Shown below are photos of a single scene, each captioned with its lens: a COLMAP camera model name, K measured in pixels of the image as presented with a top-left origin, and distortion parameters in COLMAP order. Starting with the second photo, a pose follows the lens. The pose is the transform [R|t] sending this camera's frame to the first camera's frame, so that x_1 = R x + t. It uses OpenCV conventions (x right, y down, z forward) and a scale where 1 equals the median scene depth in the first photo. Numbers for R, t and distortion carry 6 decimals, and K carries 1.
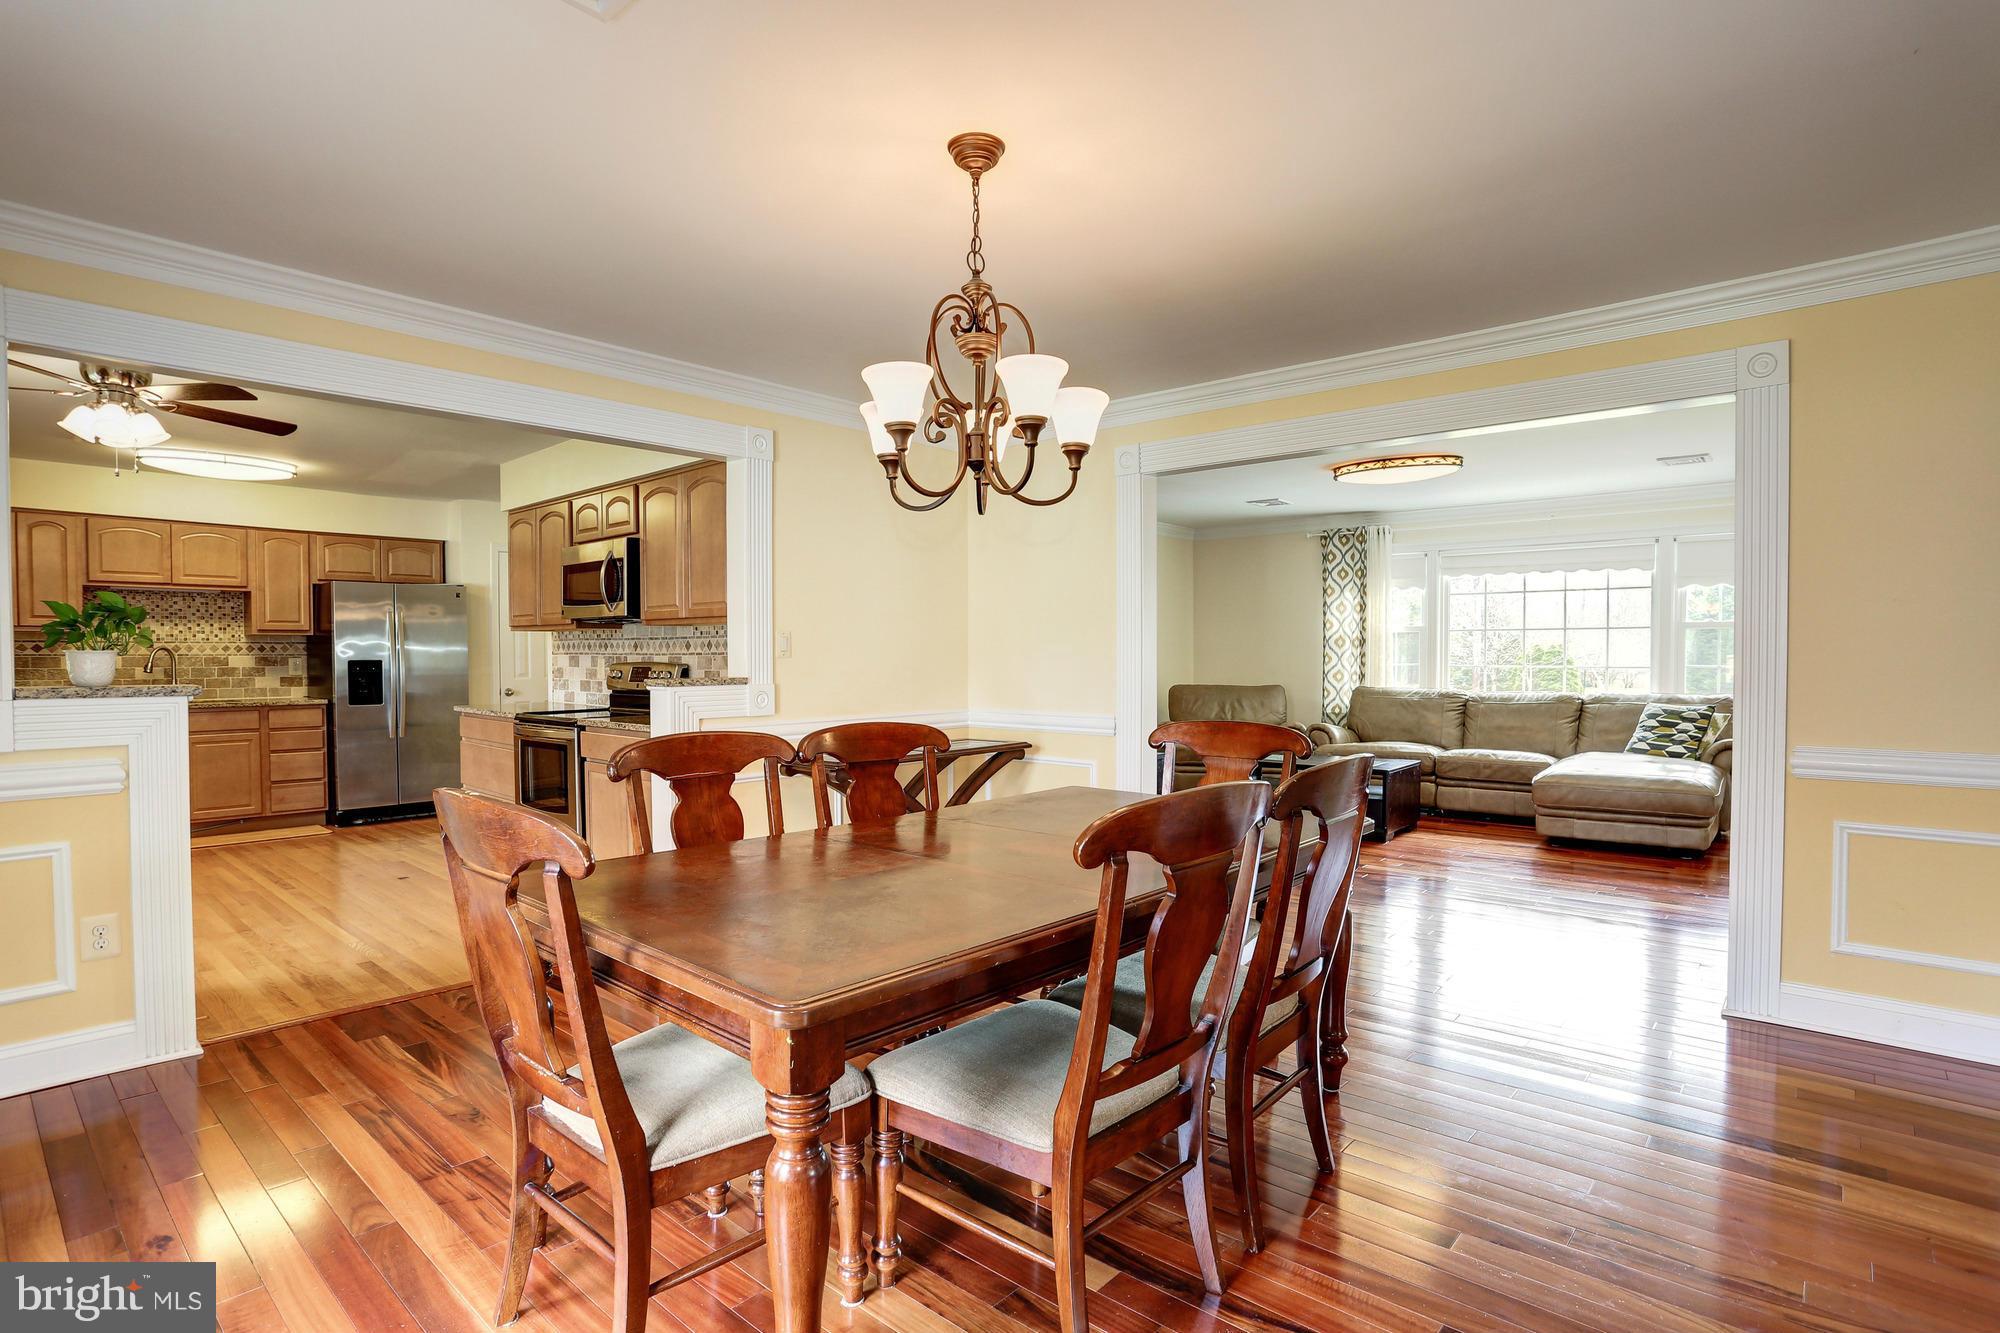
lens RADIAL K [[1019.5, 0, 1028.4], [0, 1019.5, 682.9], [0, 0, 1]] dist [-0.033323, 0.000872]
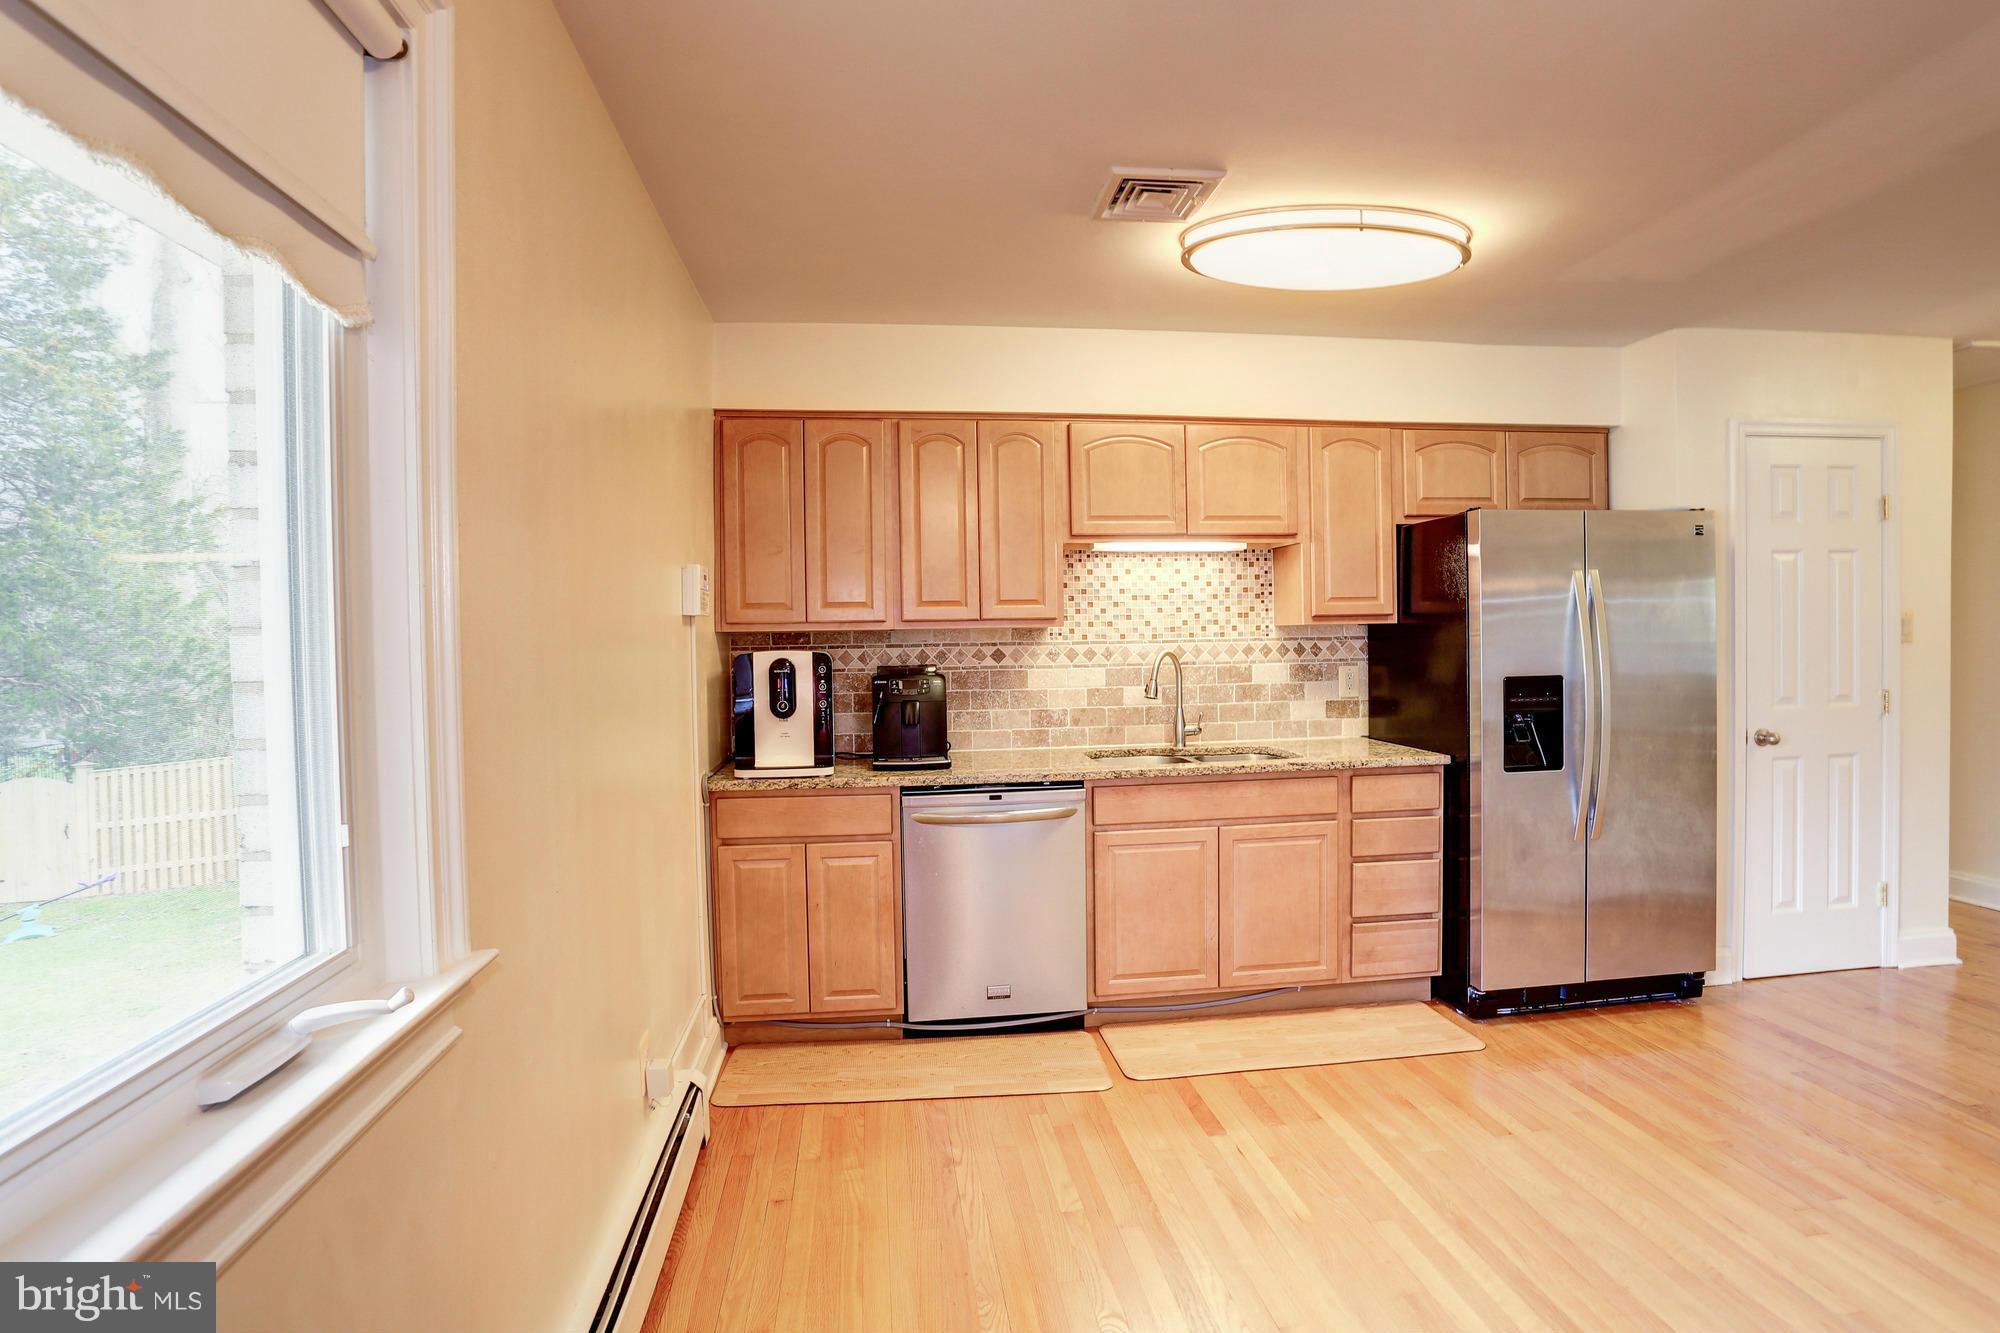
lens RADIAL K [[1009.4, 0, 1000.0], [0, 1009.4, 666.5], [0, 0, 1]] dist [-0.005267, 0.000046]
pose [[0.754132, 0.010287, -0.656642, -0.539405], [-0.003786, 0.999929, 0.011317, -0.031479], [0.656712, -0.006048, 0.754117, 0.483785]]
